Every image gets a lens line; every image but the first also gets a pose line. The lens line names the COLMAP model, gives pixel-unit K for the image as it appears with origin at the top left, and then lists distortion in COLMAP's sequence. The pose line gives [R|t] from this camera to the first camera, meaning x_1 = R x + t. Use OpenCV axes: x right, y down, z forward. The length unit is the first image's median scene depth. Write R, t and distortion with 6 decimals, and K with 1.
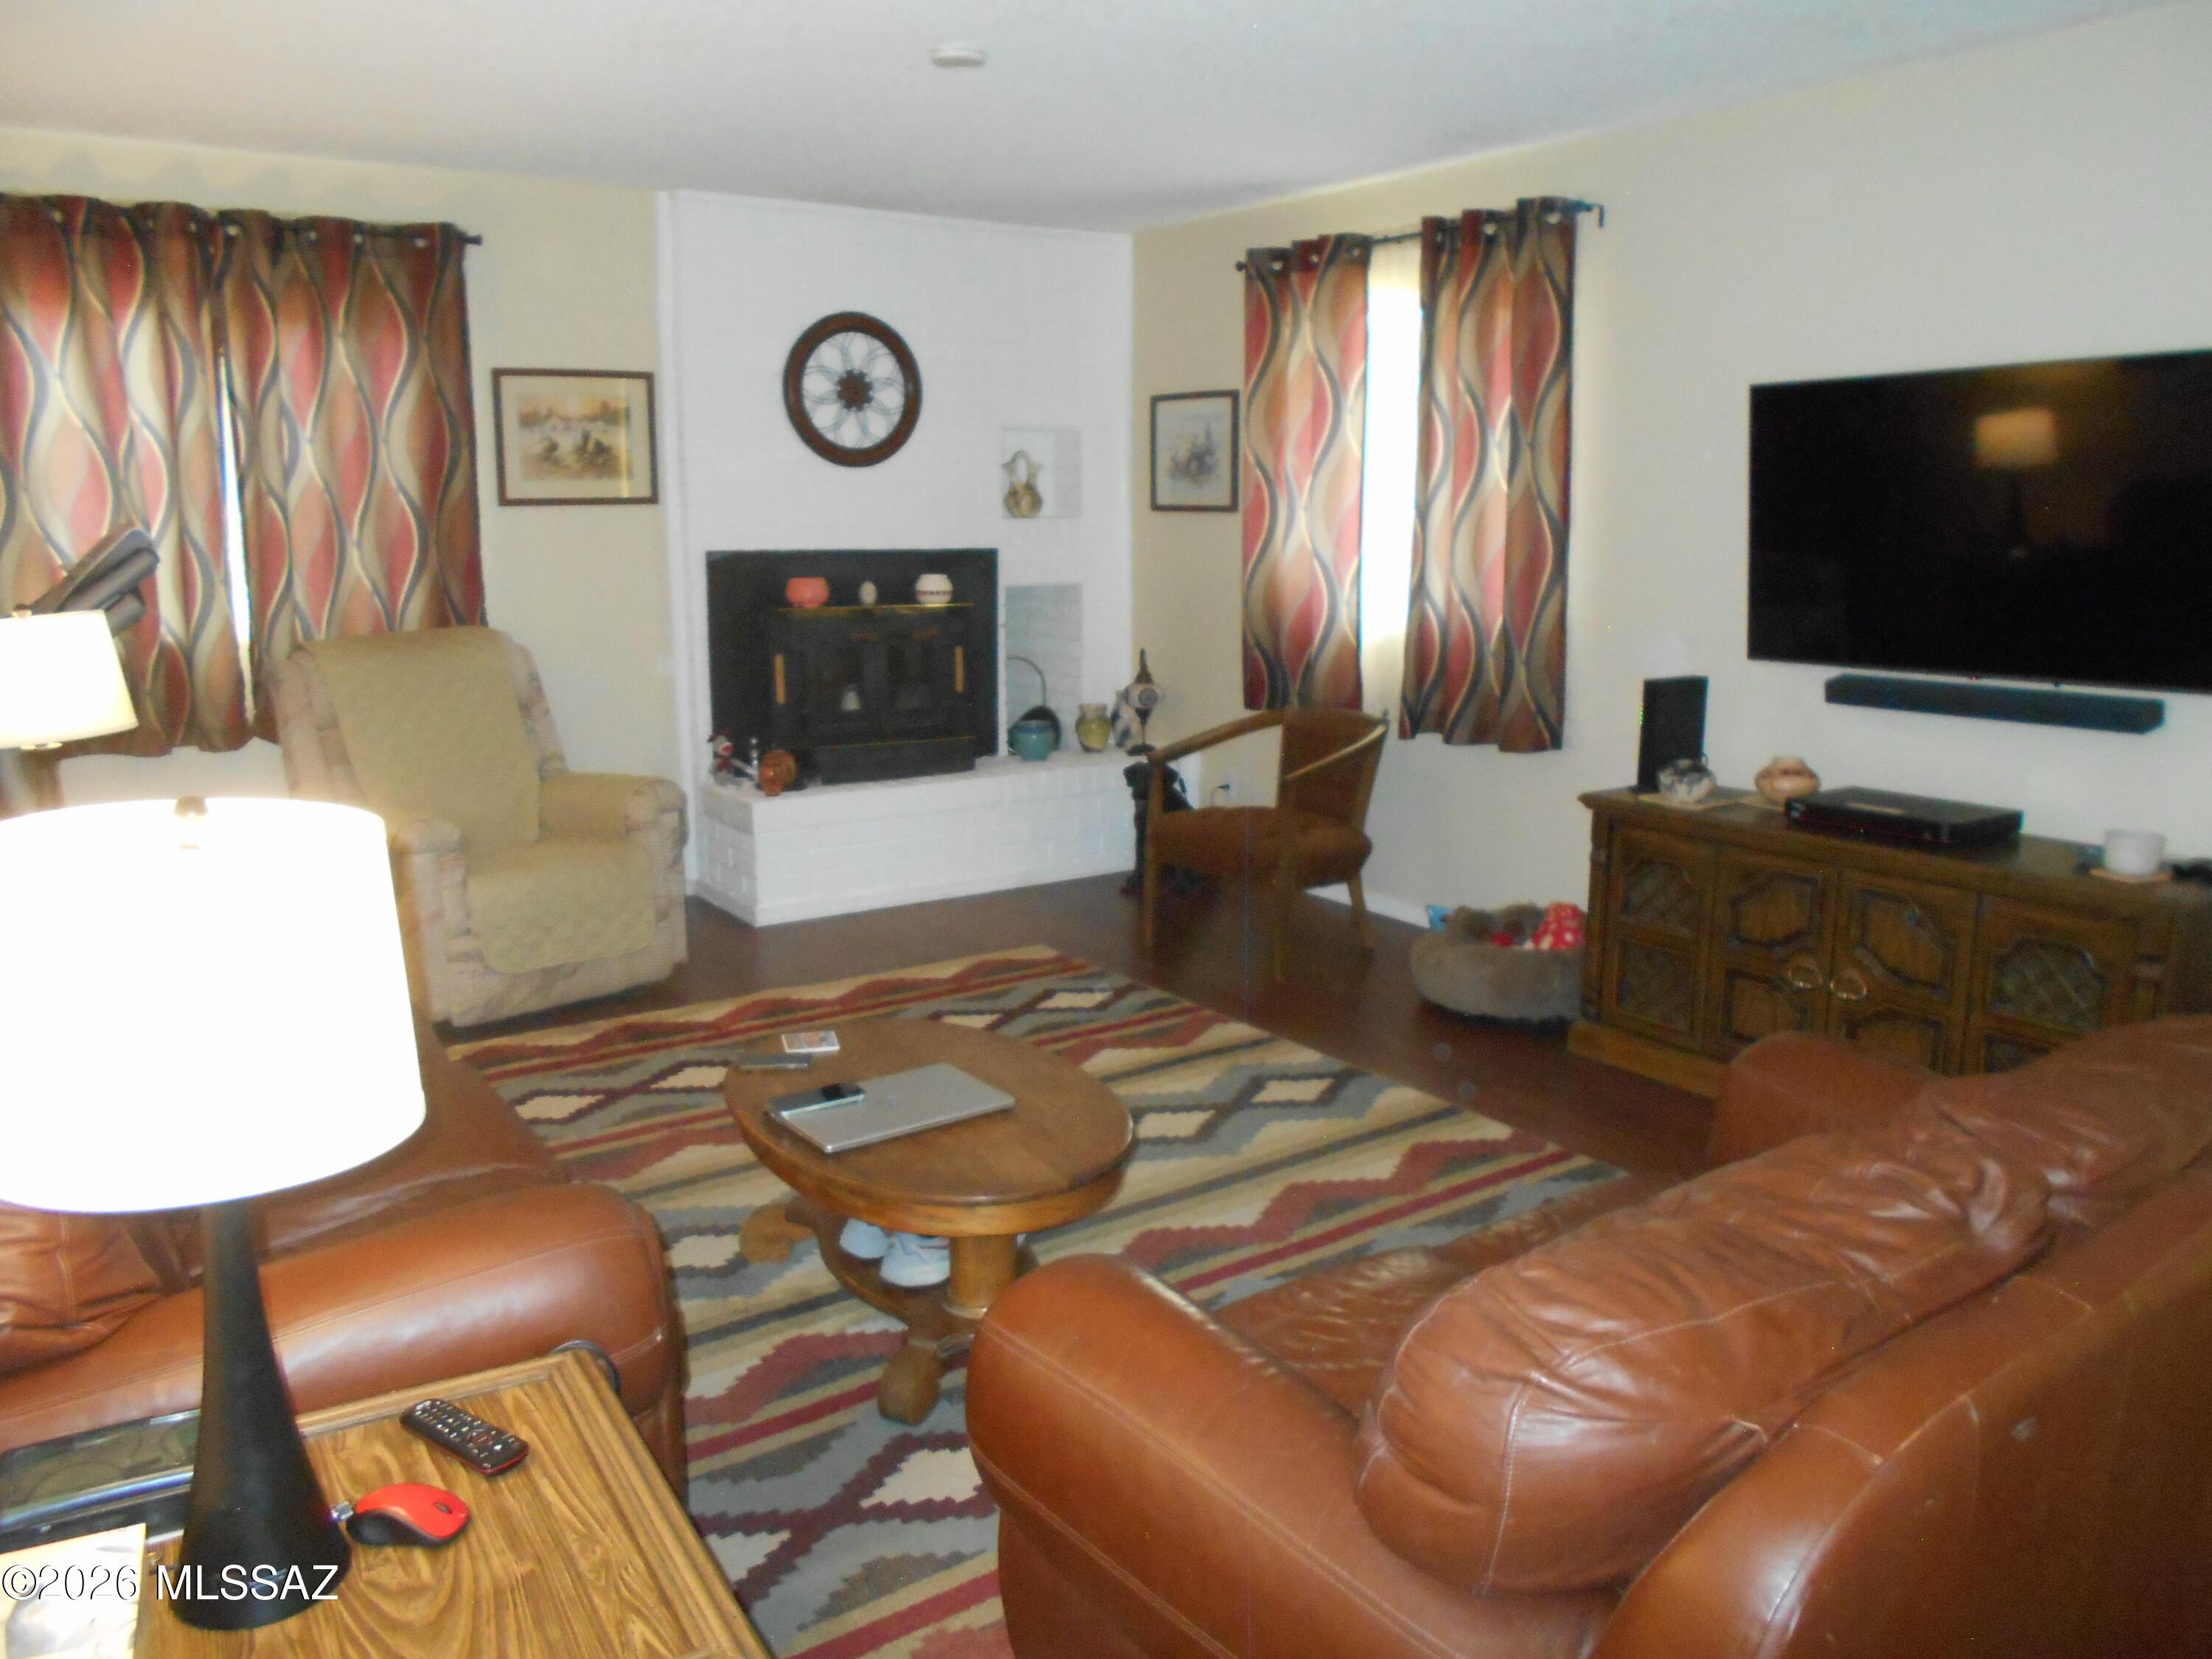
lens RADIAL K [[1689.1, 0, 1106.0], [0, 1689.1, 829.5], [0, 0, 1]] dist [-0.087197, 0.068530]
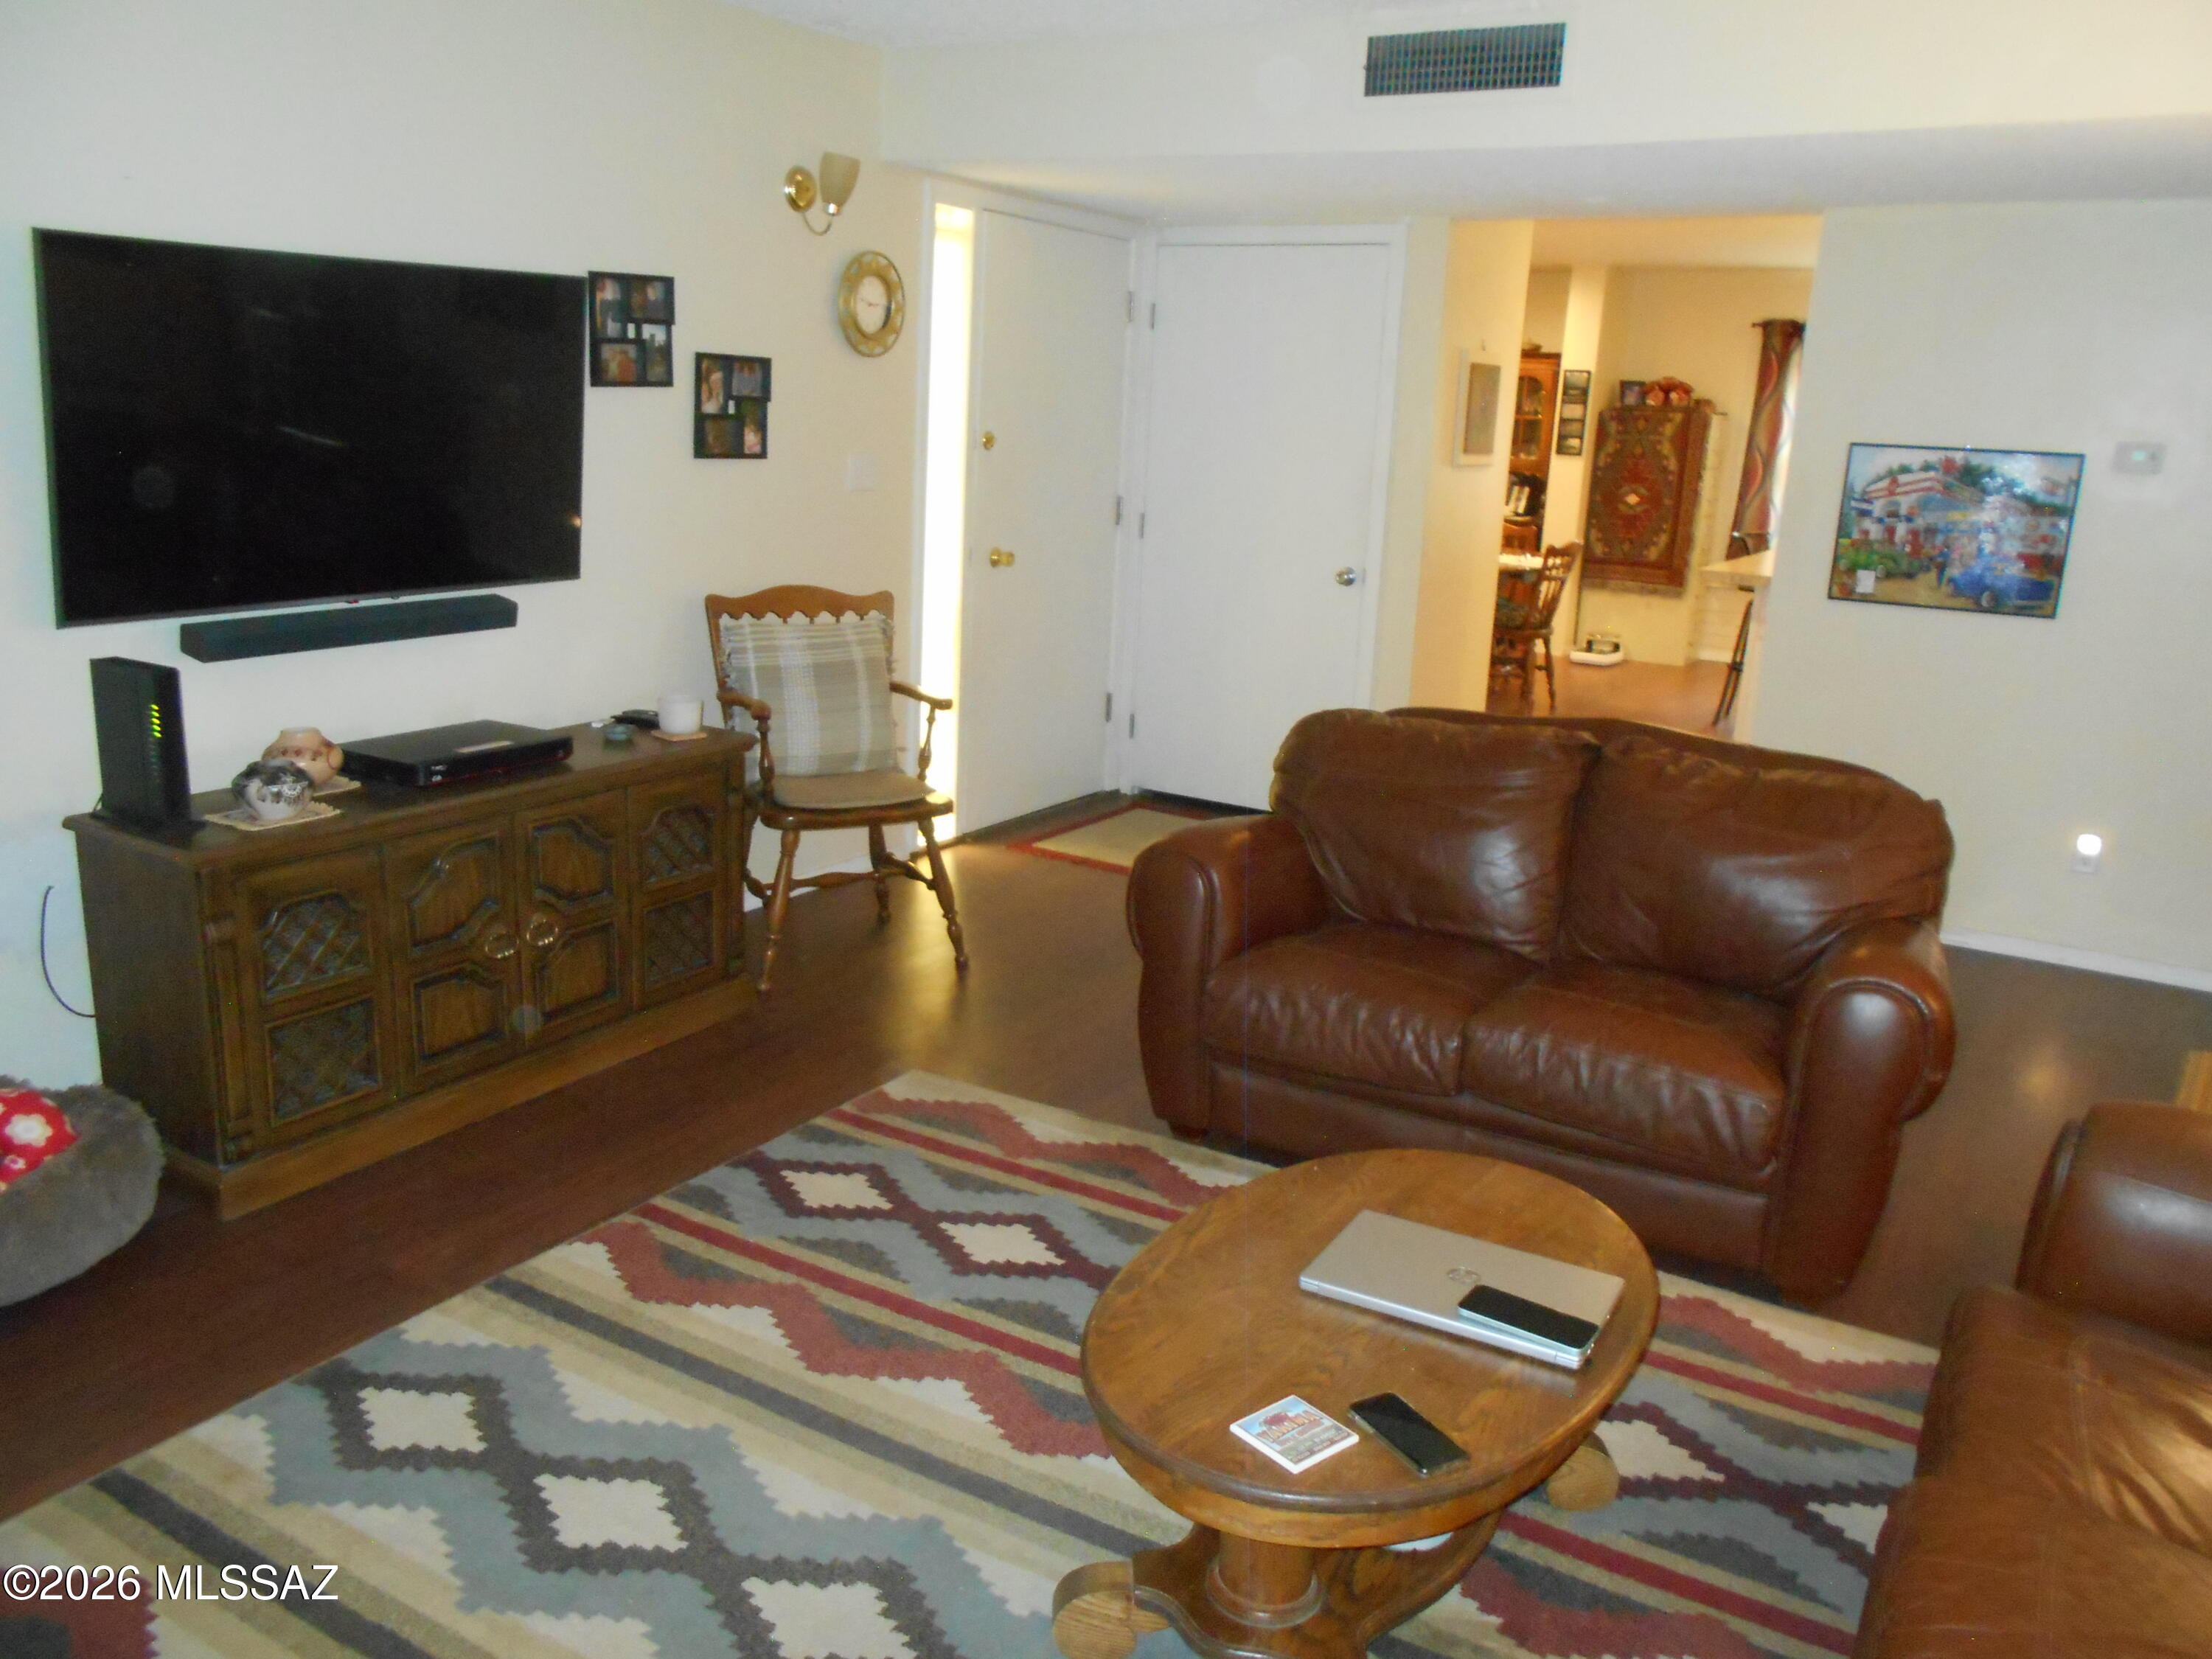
lens RADIAL K [[1697.3, 0, 1095.4], [0, 1697.3, 866.9], [0, 0, 1]] dist [-0.063077, 0.062623]
pose [[-0.409908, -0.243969, 0.878894, -0.410259], [0.155088, 0.930893, 0.330735, -0.166658], [-0.898845, 0.271877, -0.343744, 0.832139]]
